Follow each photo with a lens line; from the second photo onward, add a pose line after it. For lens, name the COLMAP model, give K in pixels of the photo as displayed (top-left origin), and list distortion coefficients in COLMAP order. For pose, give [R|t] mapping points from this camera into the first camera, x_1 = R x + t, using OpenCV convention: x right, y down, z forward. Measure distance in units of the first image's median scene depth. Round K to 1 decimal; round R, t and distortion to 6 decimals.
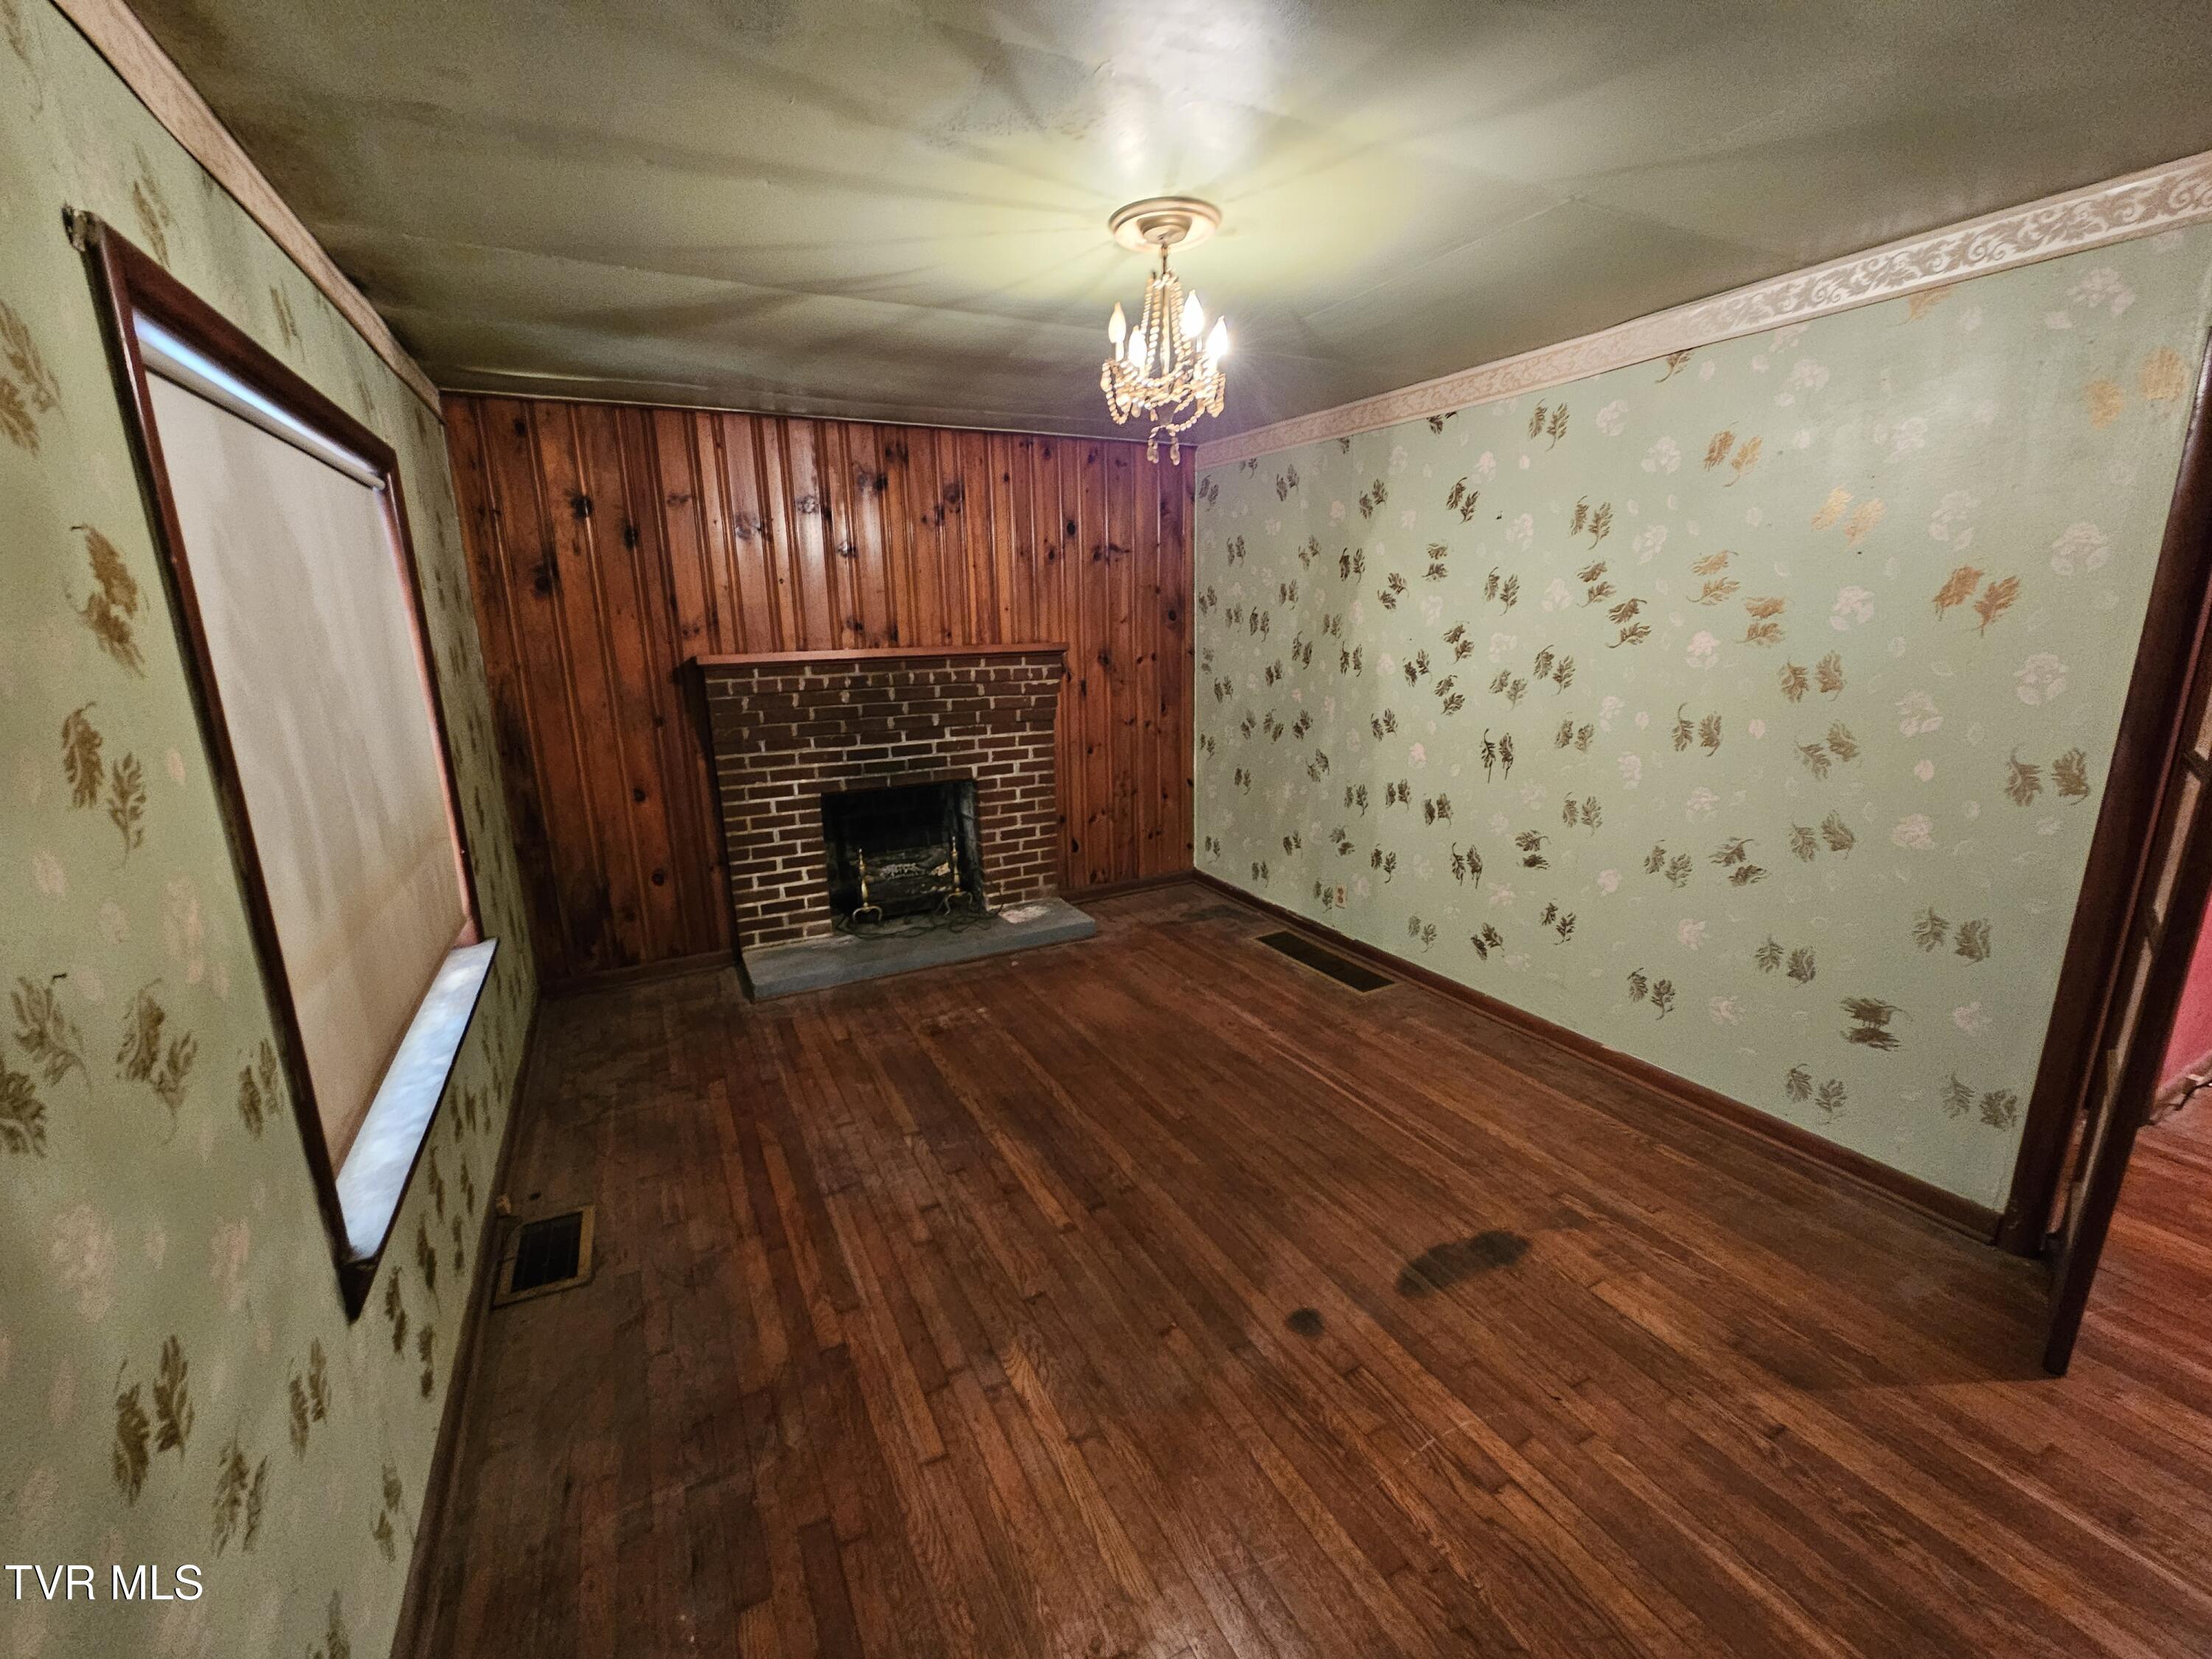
lens RADIAL K [[900.5, 0, 1092.4], [0, 900.5, 836.0], [0, 0, 1]] dist [-0.001681, -0.000080]
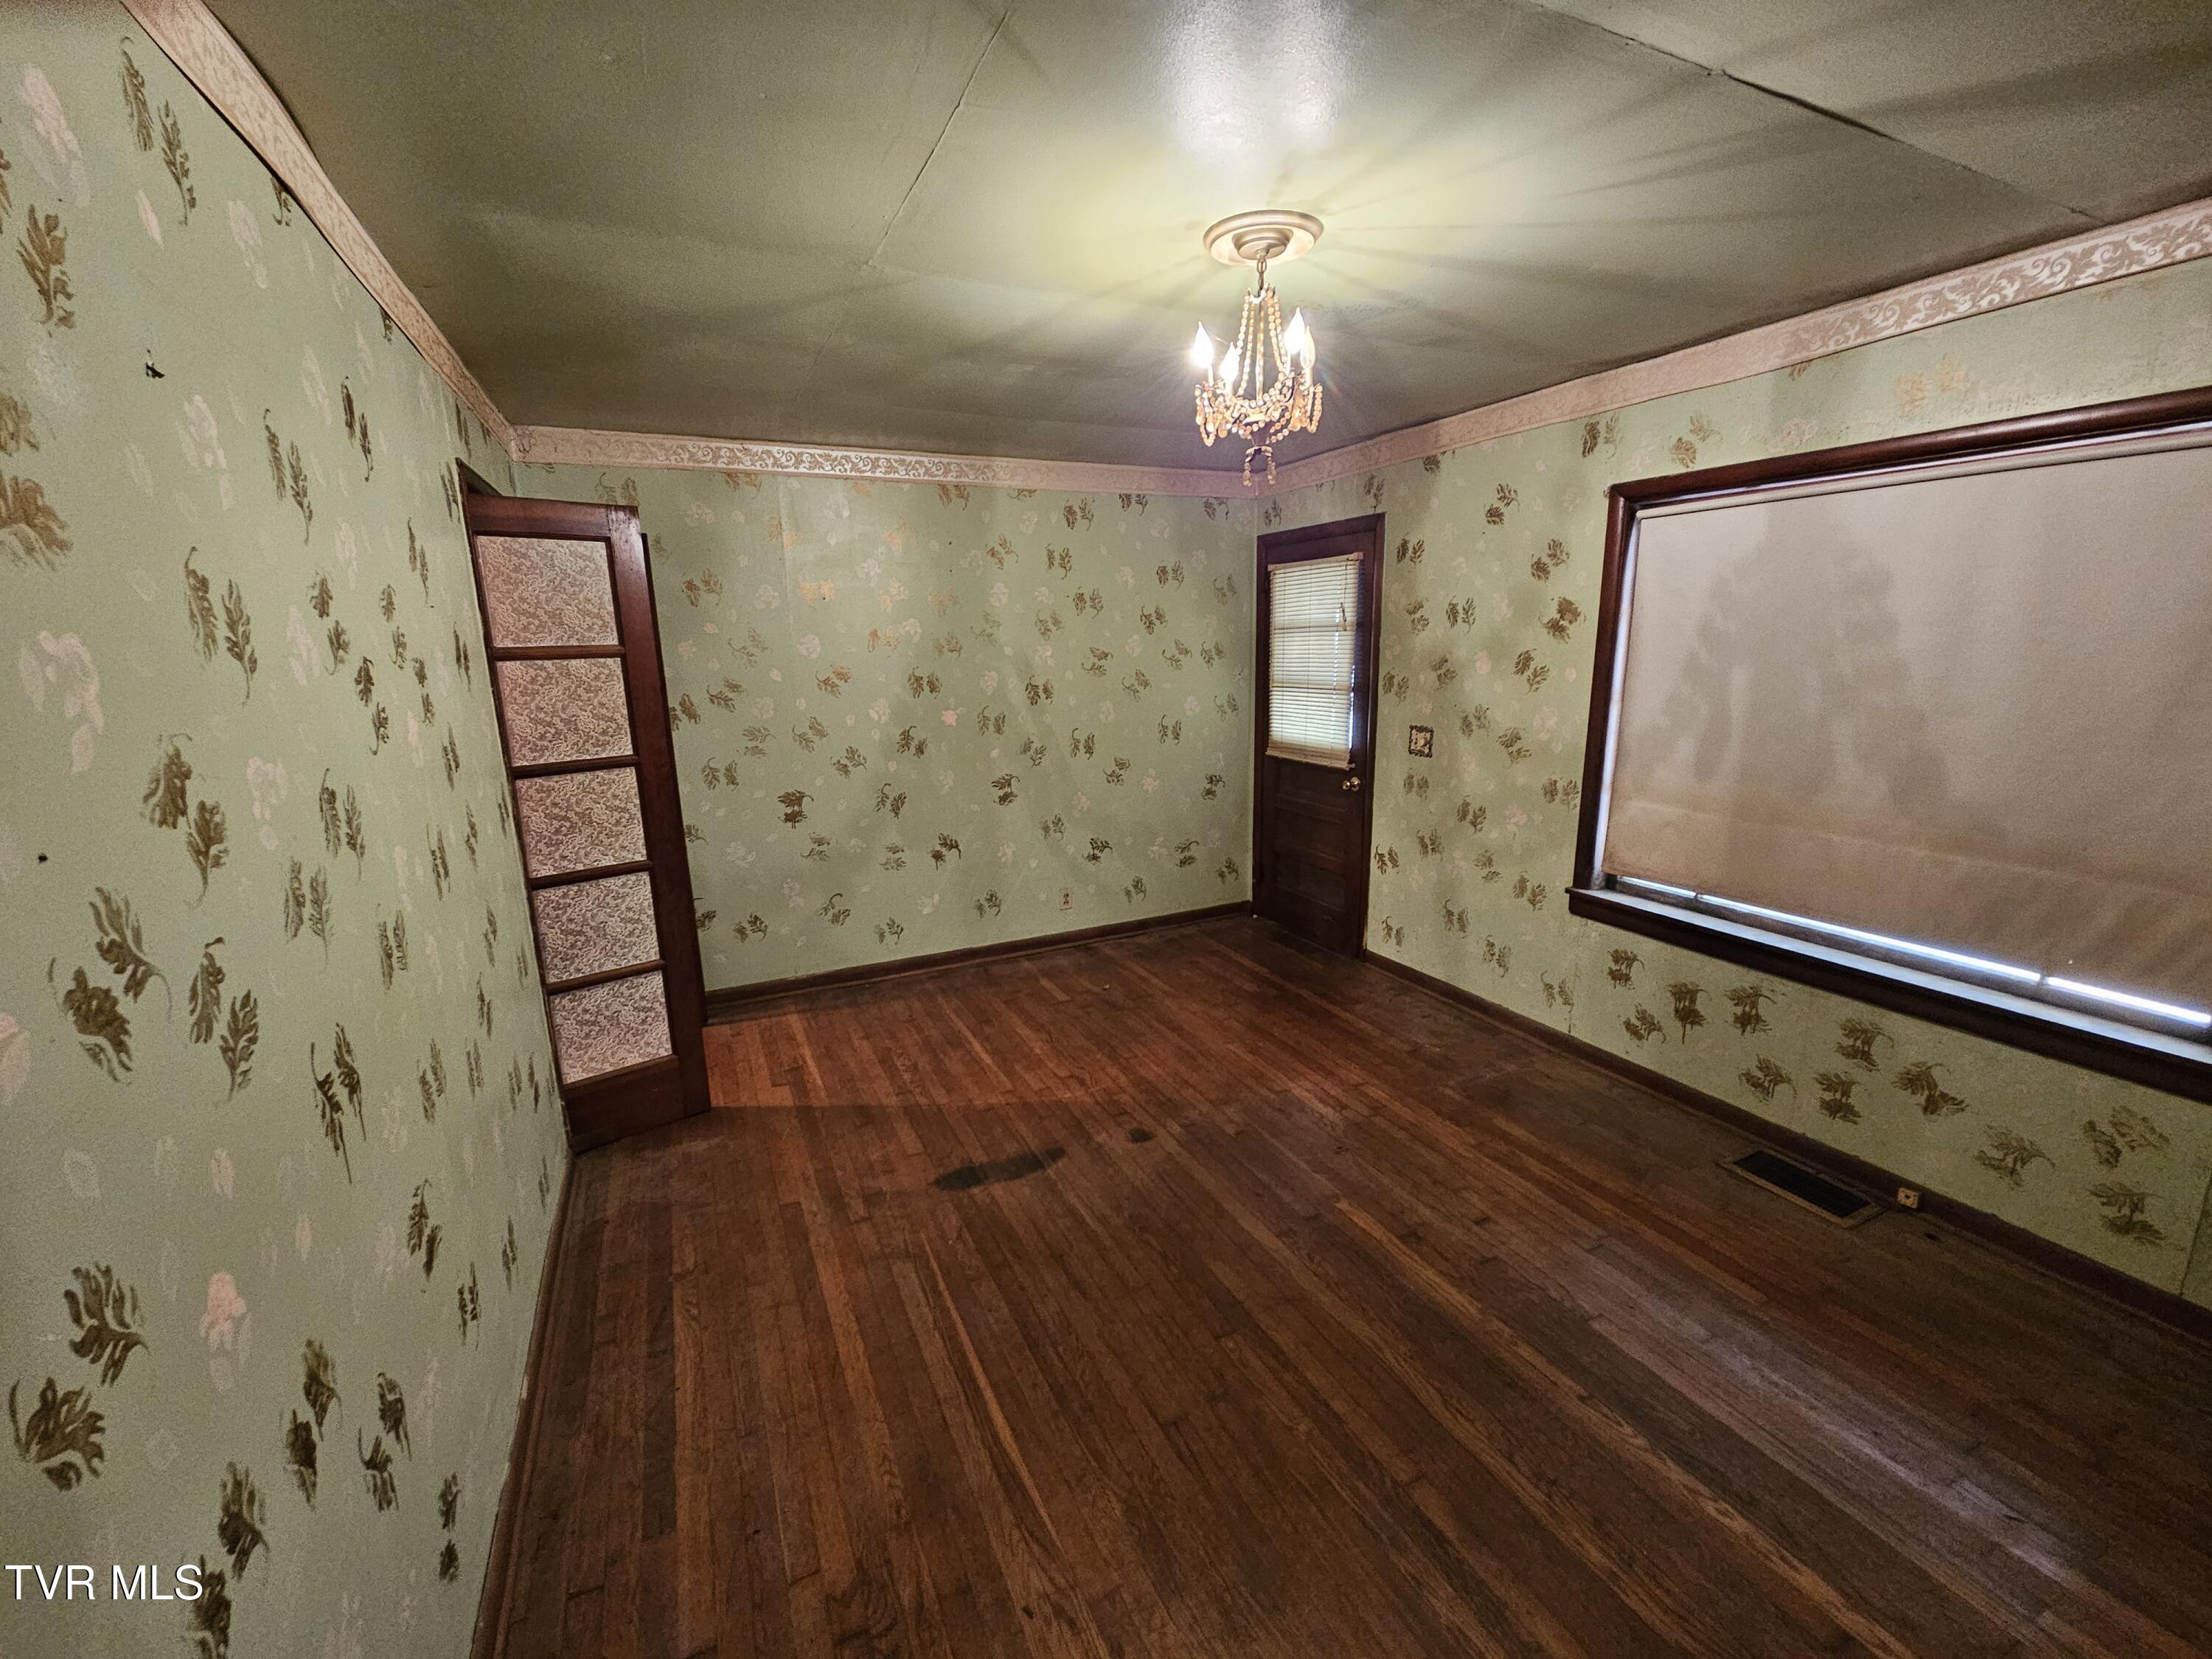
lens RADIAL K [[900.5, 0, 1085.2], [0, 900.5, 821.8], [0, 0, 1]] dist [-0.001681, -0.000080]
pose [[-0.997764, 0.033996, 0.057543, 0.210520], [0.055430, 0.901953, 0.428262, -0.491945], [-0.037342, 0.430494, -0.901821, 1.935502]]
